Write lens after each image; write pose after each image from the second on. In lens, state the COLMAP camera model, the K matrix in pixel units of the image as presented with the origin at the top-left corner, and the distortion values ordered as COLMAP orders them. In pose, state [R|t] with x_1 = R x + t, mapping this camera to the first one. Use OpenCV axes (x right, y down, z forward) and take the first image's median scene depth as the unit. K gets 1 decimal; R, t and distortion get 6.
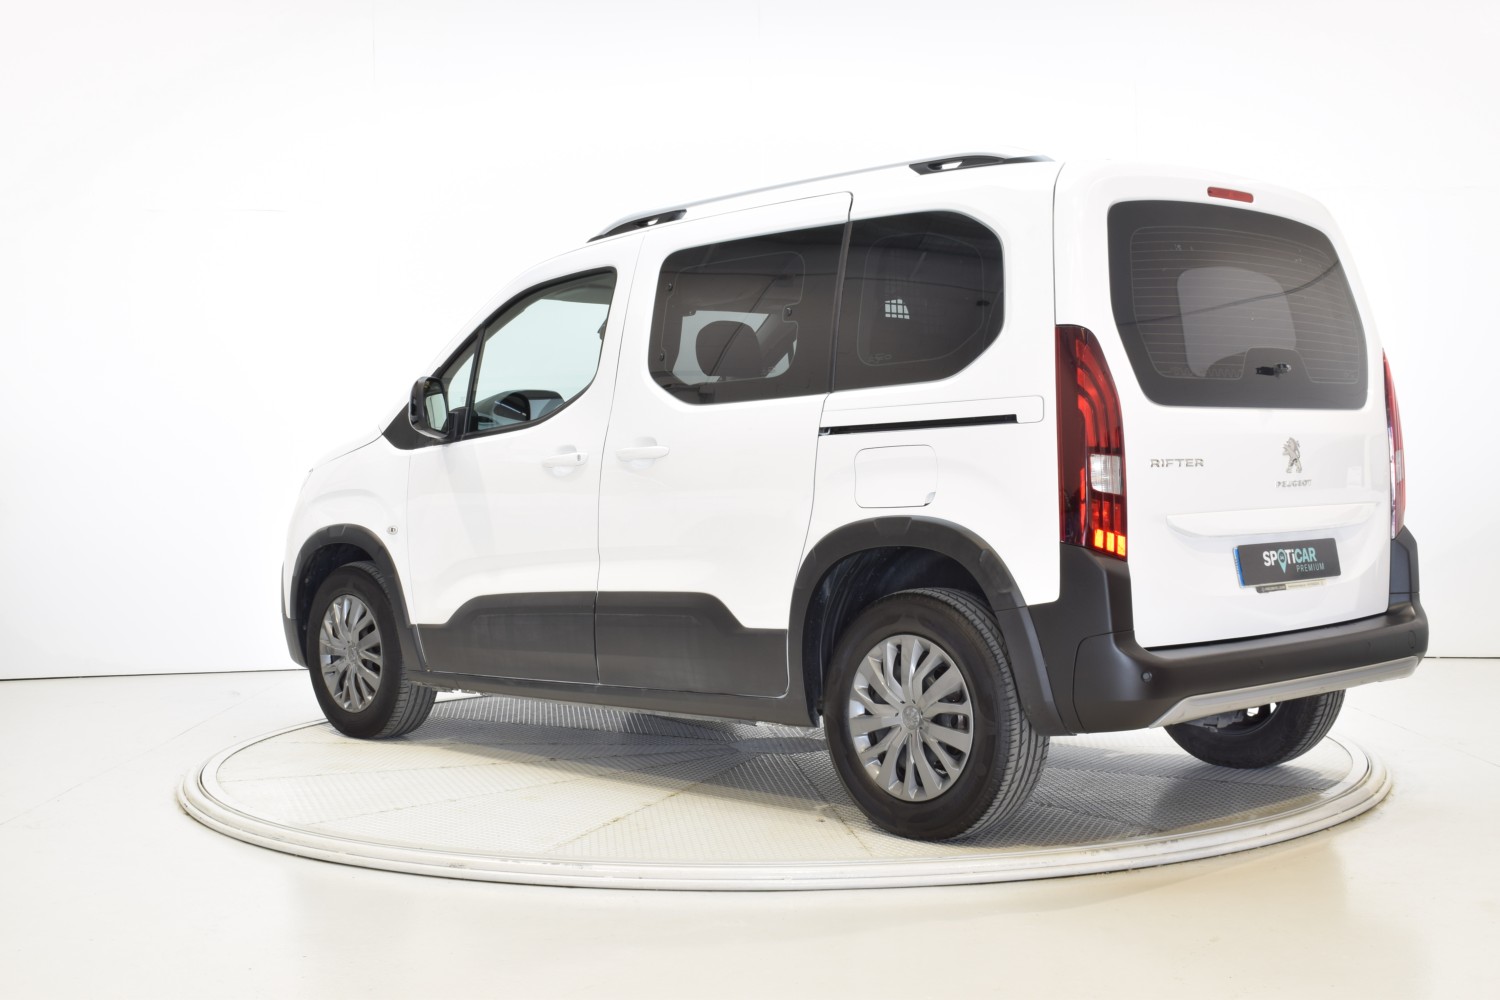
lens RADIAL K [[1889.4, 0, 768.9], [0, 1889.4, 479.8], [0, 0, 1]] dist [-0.063379, -0.039403]
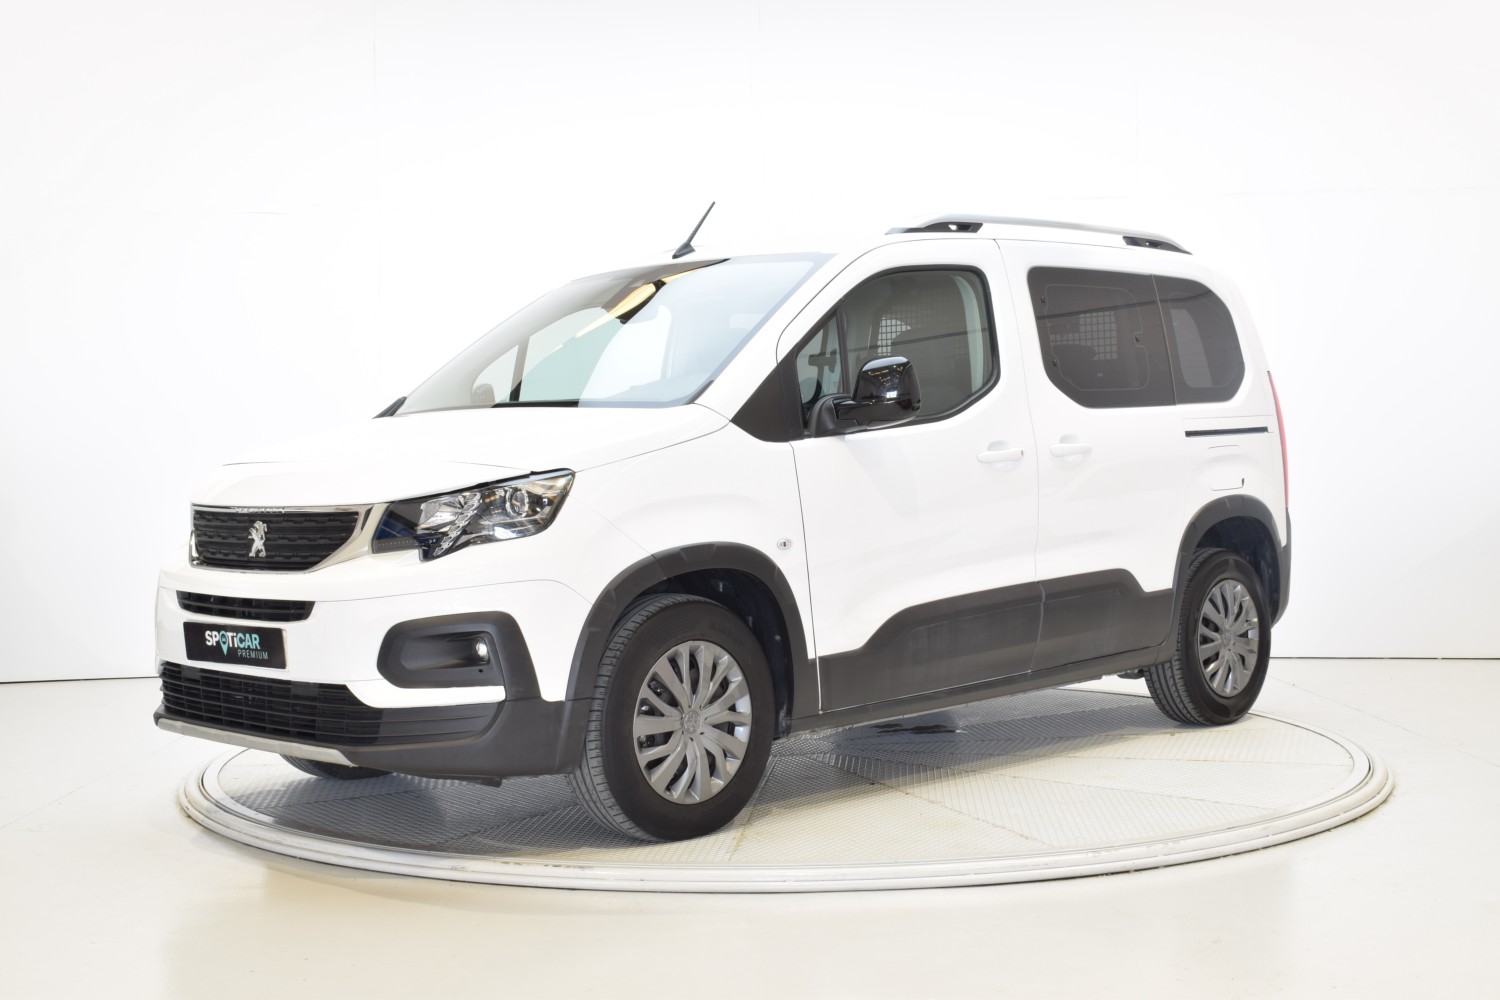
lens RADIAL K [[1889.4, 0, 768.9], [0, 1889.4, 479.8], [0, 0, 1]] dist [-0.063379, -0.039403]
pose [[-0.024843, 0.009029, 0.999651, -1.167869], [0.031400, 0.999473, -0.008247, 0.007209], [-0.999198, 0.031184, -0.025114, 1.211842]]
